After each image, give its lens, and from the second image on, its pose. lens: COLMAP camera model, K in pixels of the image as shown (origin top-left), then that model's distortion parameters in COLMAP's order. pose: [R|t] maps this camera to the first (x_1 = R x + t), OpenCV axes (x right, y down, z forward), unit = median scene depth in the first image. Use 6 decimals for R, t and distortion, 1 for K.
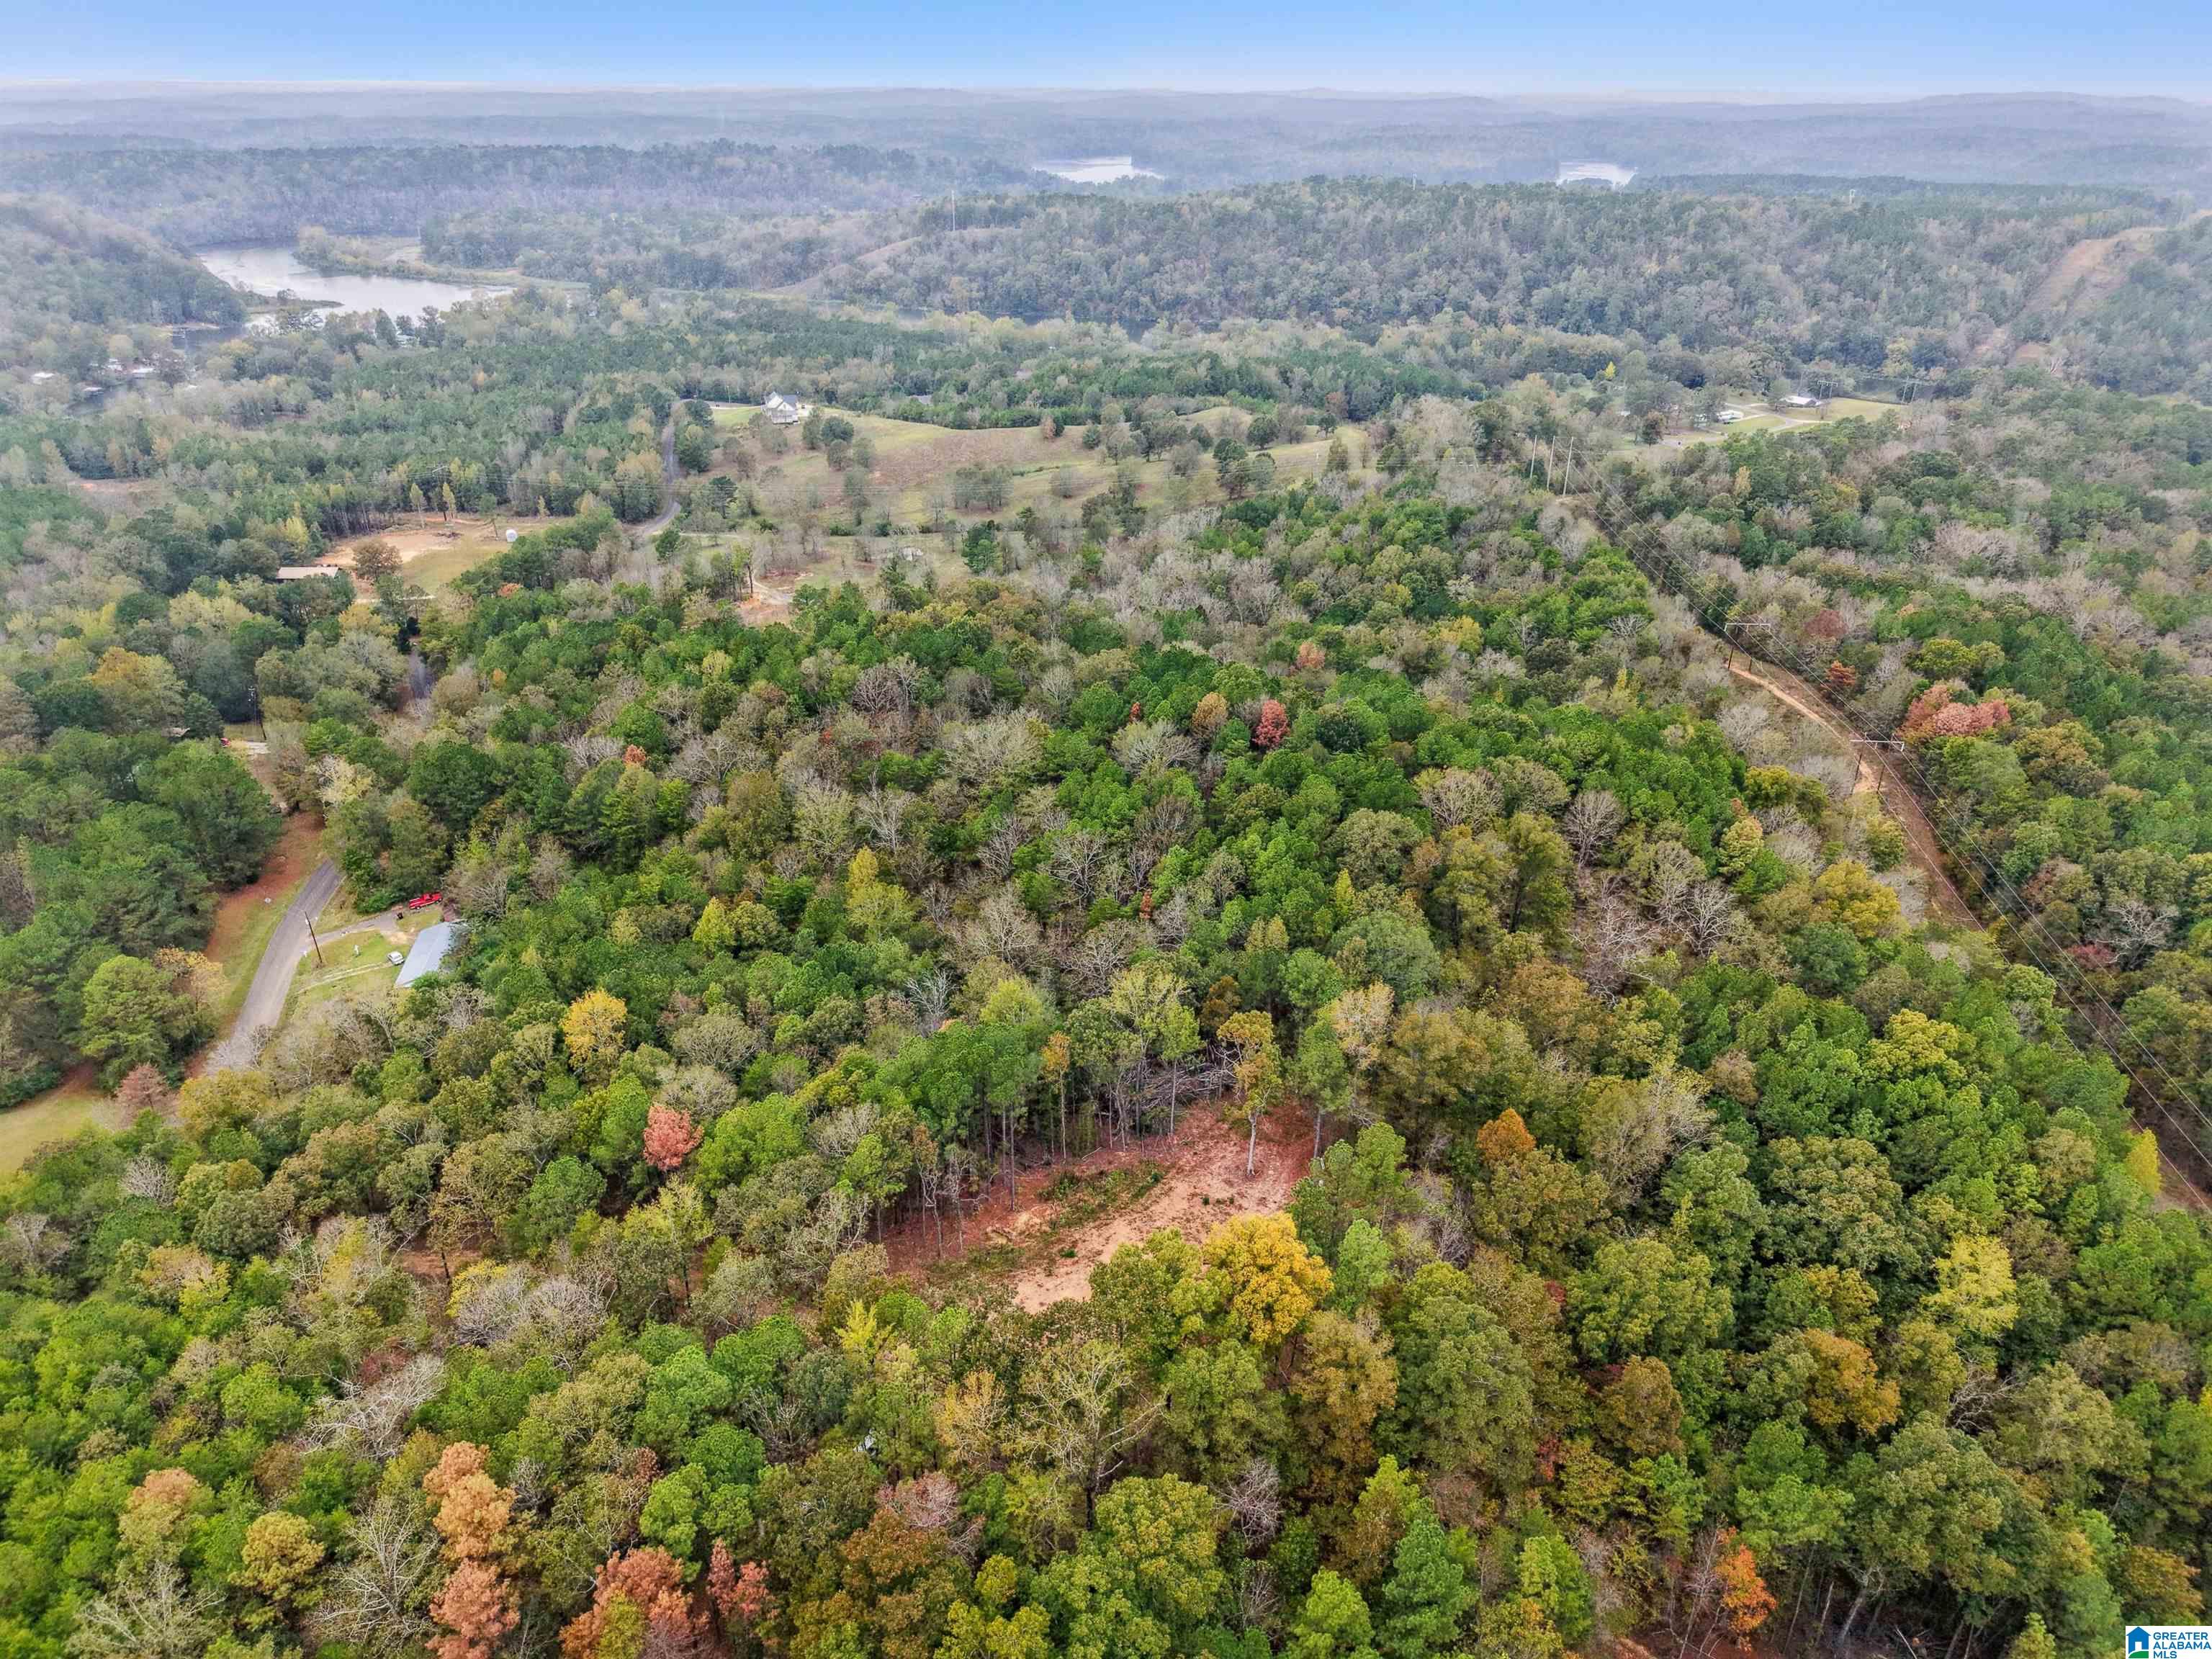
lens RADIAL K [[1494.8, 0, 1107.8], [0, 1494.8, 829.1], [0, 0, 1]] dist [0.015896, -0.015752]
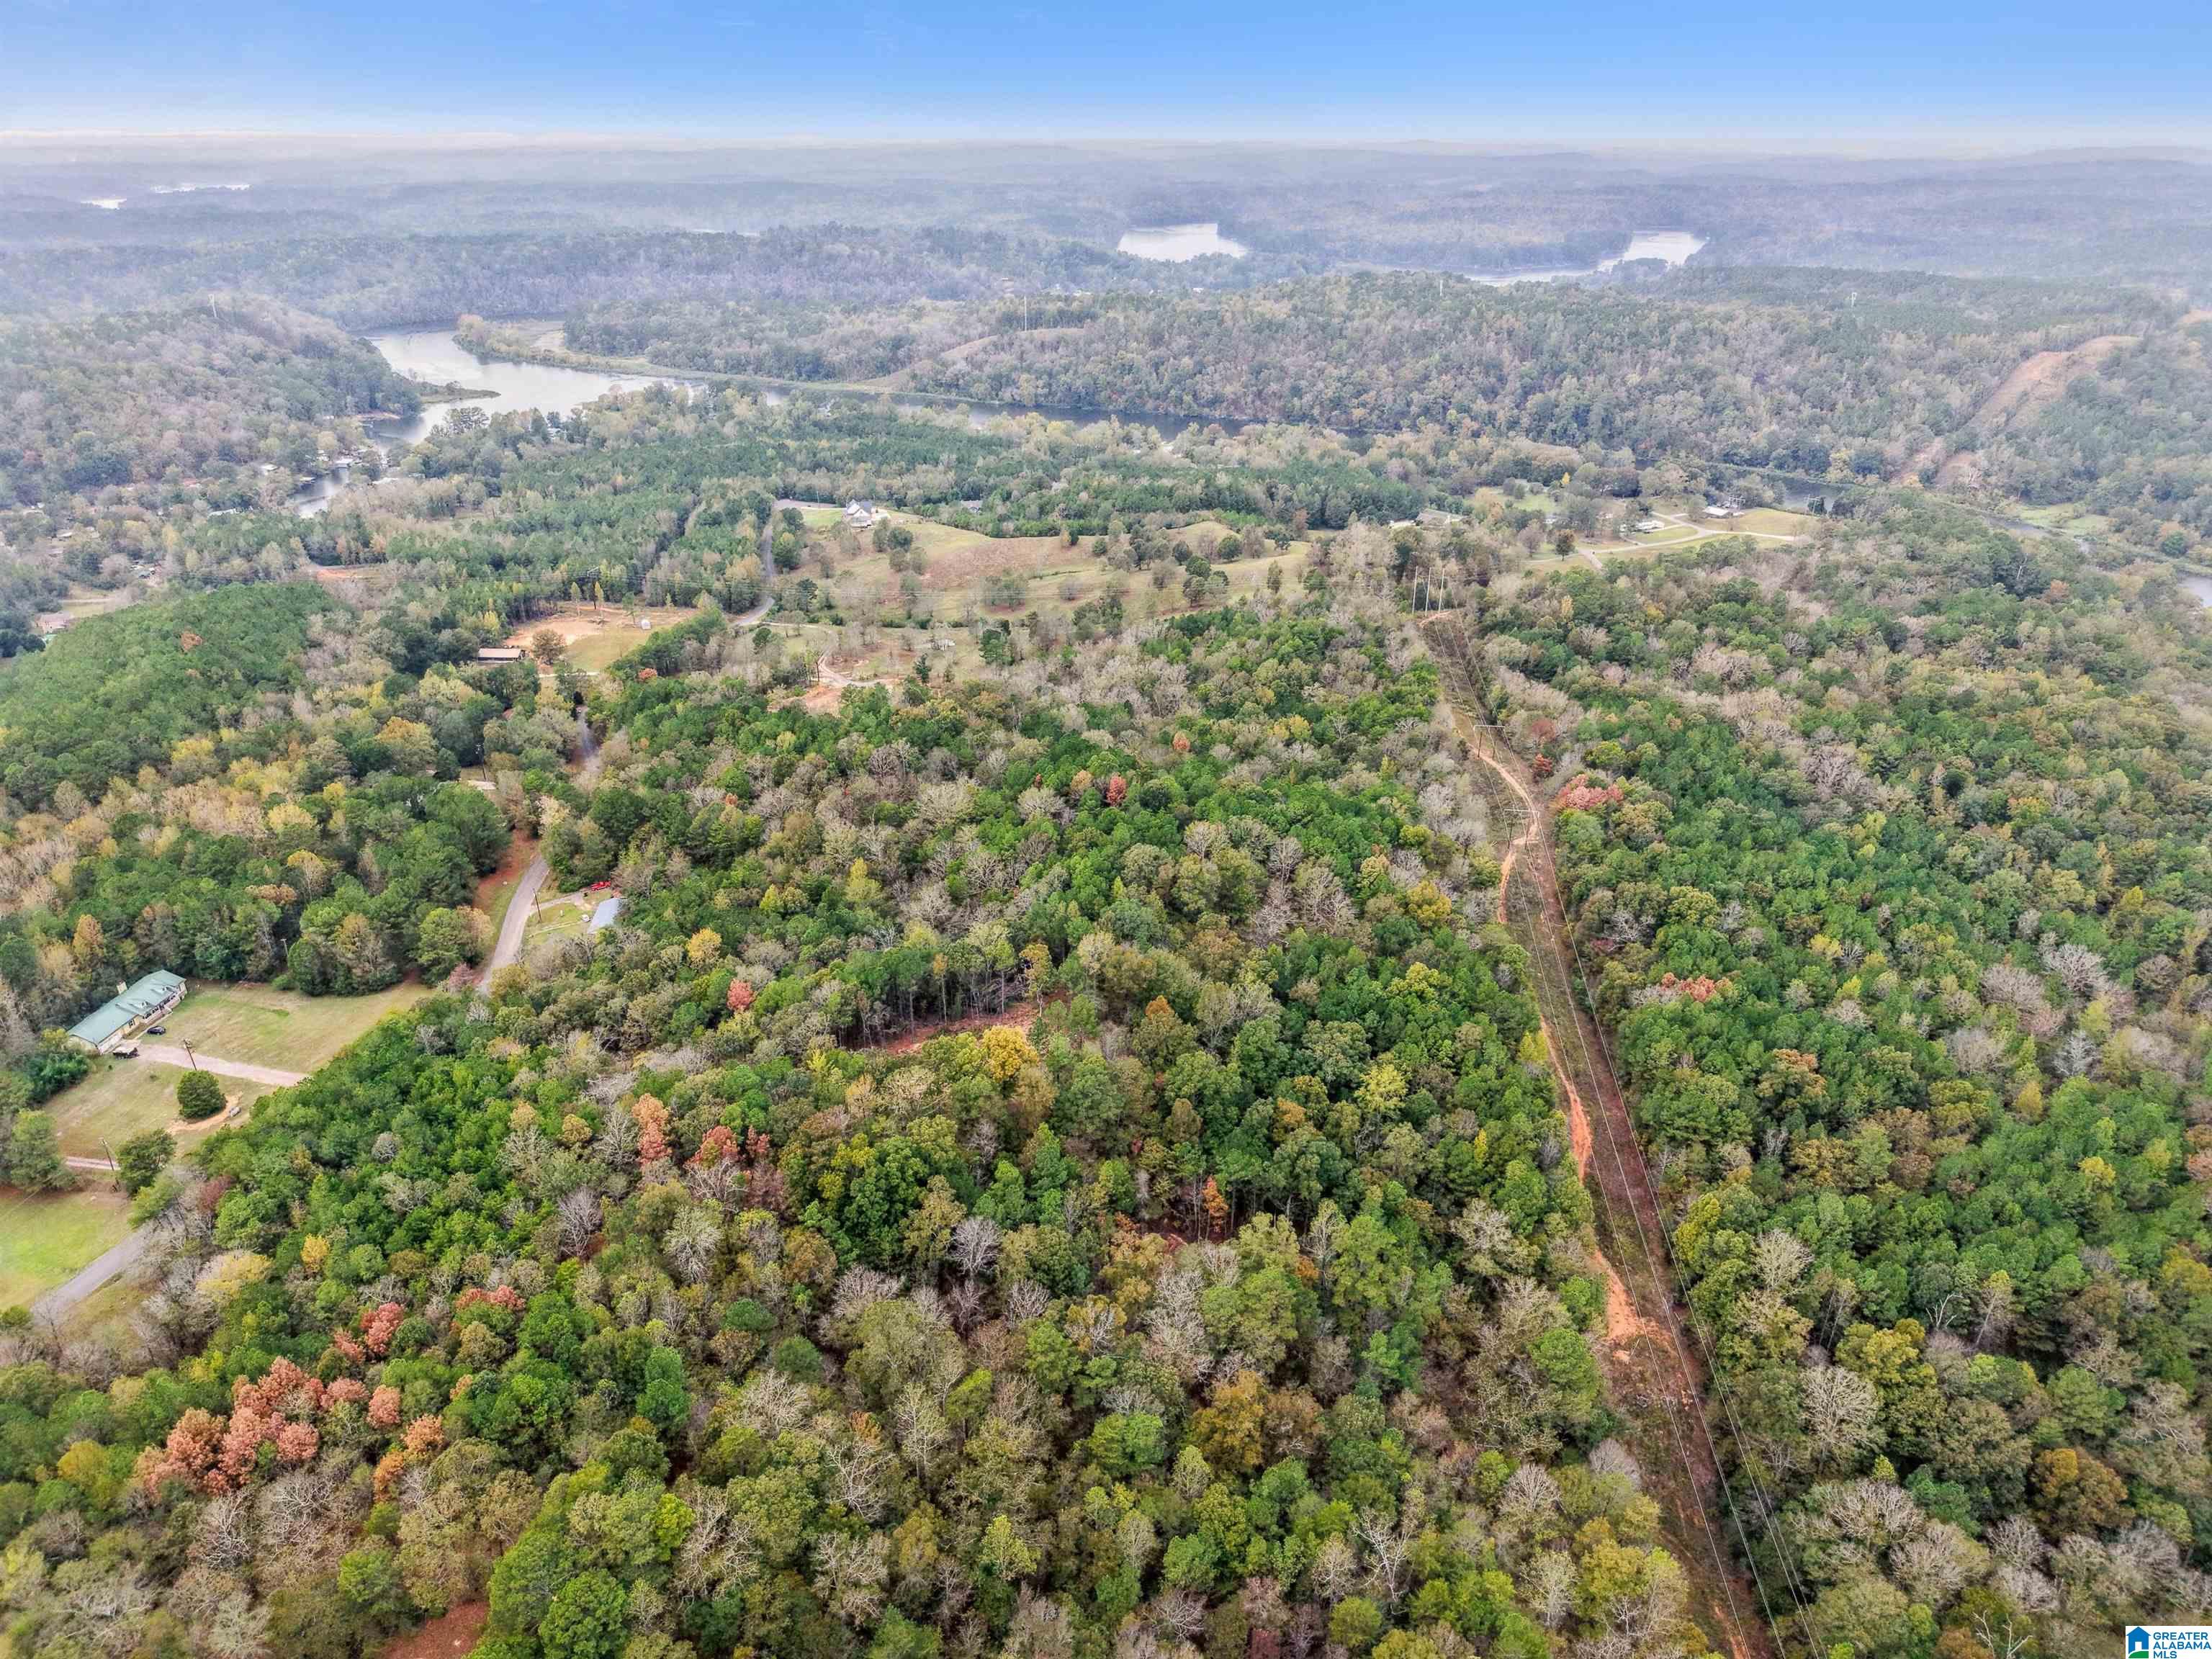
lens RADIAL K [[1494.8, 0, 1108.5], [0, 1494.8, 834.4], [0, 0, 1]] dist [0.015896, -0.015752]
pose [[0.997831, 0.026245, -0.060362, 0.119685], [-0.027528, 0.999411, -0.020511, 0.006399], [0.059788, 0.022129, 0.997966, -0.370727]]
